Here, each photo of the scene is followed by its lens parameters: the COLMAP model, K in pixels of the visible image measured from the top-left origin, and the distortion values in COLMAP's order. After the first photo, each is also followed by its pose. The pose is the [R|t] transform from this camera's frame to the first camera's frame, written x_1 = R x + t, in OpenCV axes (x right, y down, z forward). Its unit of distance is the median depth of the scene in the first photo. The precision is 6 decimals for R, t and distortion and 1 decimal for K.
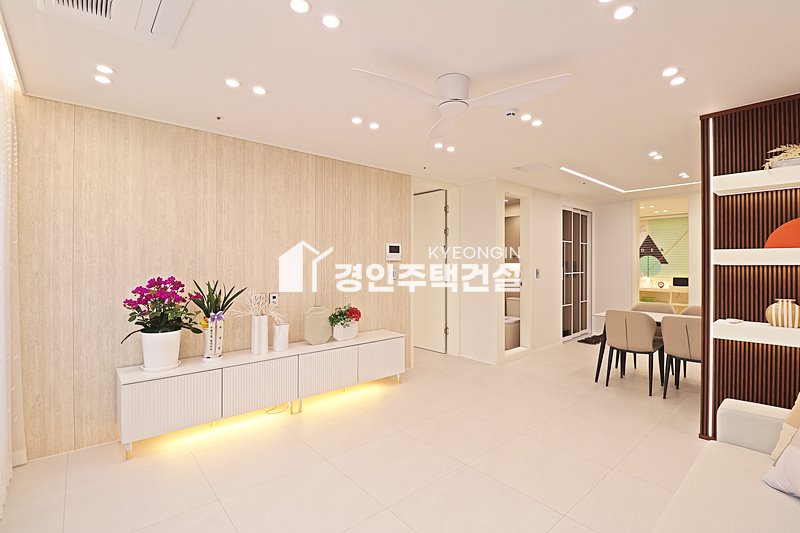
lens RADIAL K [[367.7, 0, 396.3], [0, 367.7, 267.4], [0, 0, 1]] dist [-0.008270, -0.010753]
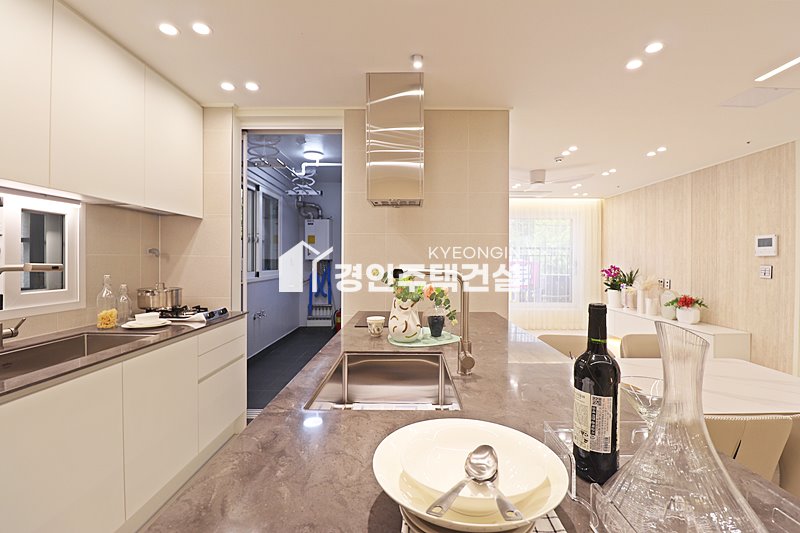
lens RADIAL K [[367.7, 0, 406.1], [0, 367.7, 262.3], [0, 0, 1]] dist [-0.008270, -0.010753]
pose [[-0.650525, 0.005955, -0.759461, 1.373624], [-0.006887, 0.999882, 0.013739, -0.010990], [0.759454, 0.014167, -0.650407, 1.087966]]
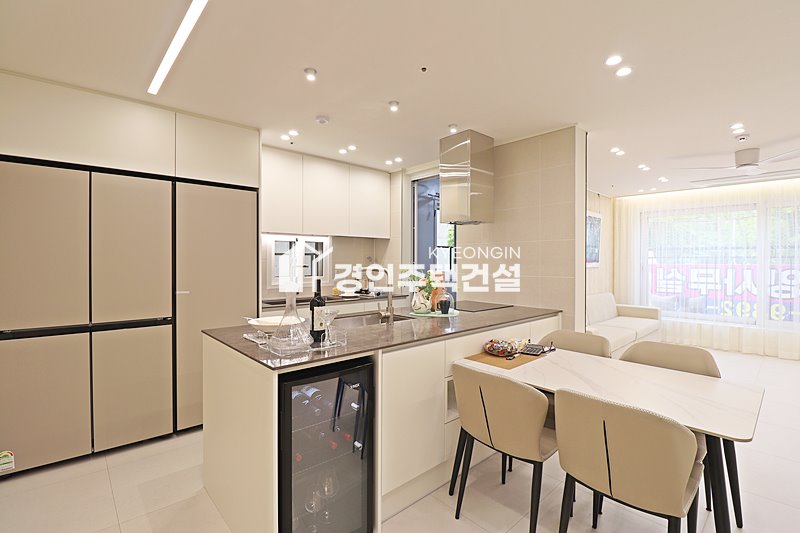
lens RADIAL K [[367.7, 0, 407.0], [0, 367.7, 264.2], [0, 0, 1]] dist [-0.008270, -0.010753]
pose [[-0.999141, 0.001022, -0.041416, 1.074486], [0.000424, 0.999896, 0.014434, -0.017376], [0.041426, 0.014404, -0.999038, 1.557754]]
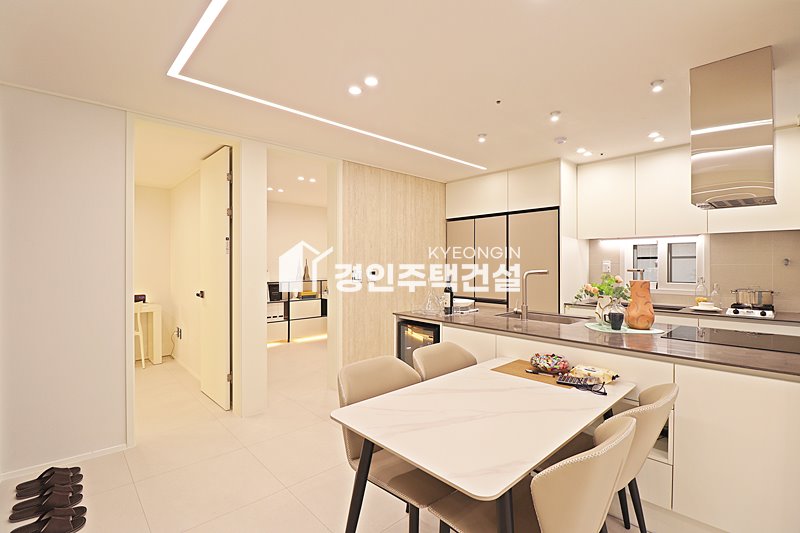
lens RADIAL K [[367.7, 0, 404.8], [0, 367.7, 266.4], [0, 0, 1]] dist [-0.008270, -0.010753]
pose [[-0.042265, -0.000597, 0.999106, 0.356548], [0.005132, 0.999987, 0.000815, -0.011813], [-0.999093, 0.005162, -0.042261, 1.179943]]
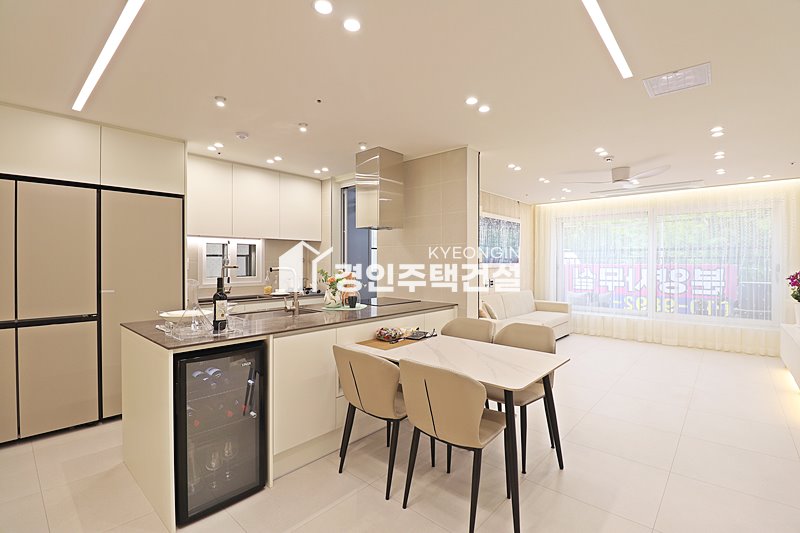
lens RADIAL K [[367.7, 0, 409.0], [0, 367.7, 263.8], [0, 0, 1]] dist [-0.008270, -0.010753]
pose [[-0.989437, 0.003269, -0.144927, 0.956872], [0.001603, 0.999931, 0.011610, -0.018415], [0.144955, 0.011256, -0.989374, 1.687263]]
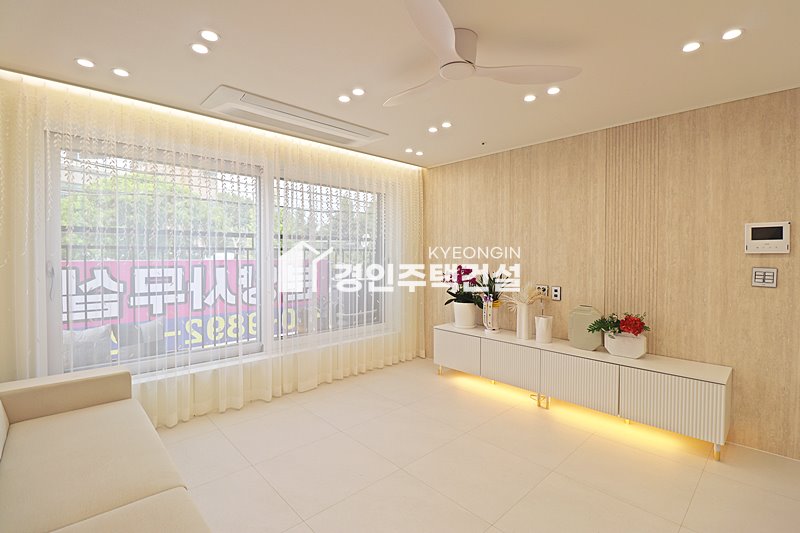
lens RADIAL K [[367.7, 0, 406.2], [0, 367.7, 261.9], [0, 0, 1]] dist [-0.008270, -0.010753]
pose [[0.057190, 0.022977, -0.998099, 0.608046], [-0.009477, 0.999703, 0.022471, -0.014950], [0.998318, 0.008174, 0.057391, 0.502096]]
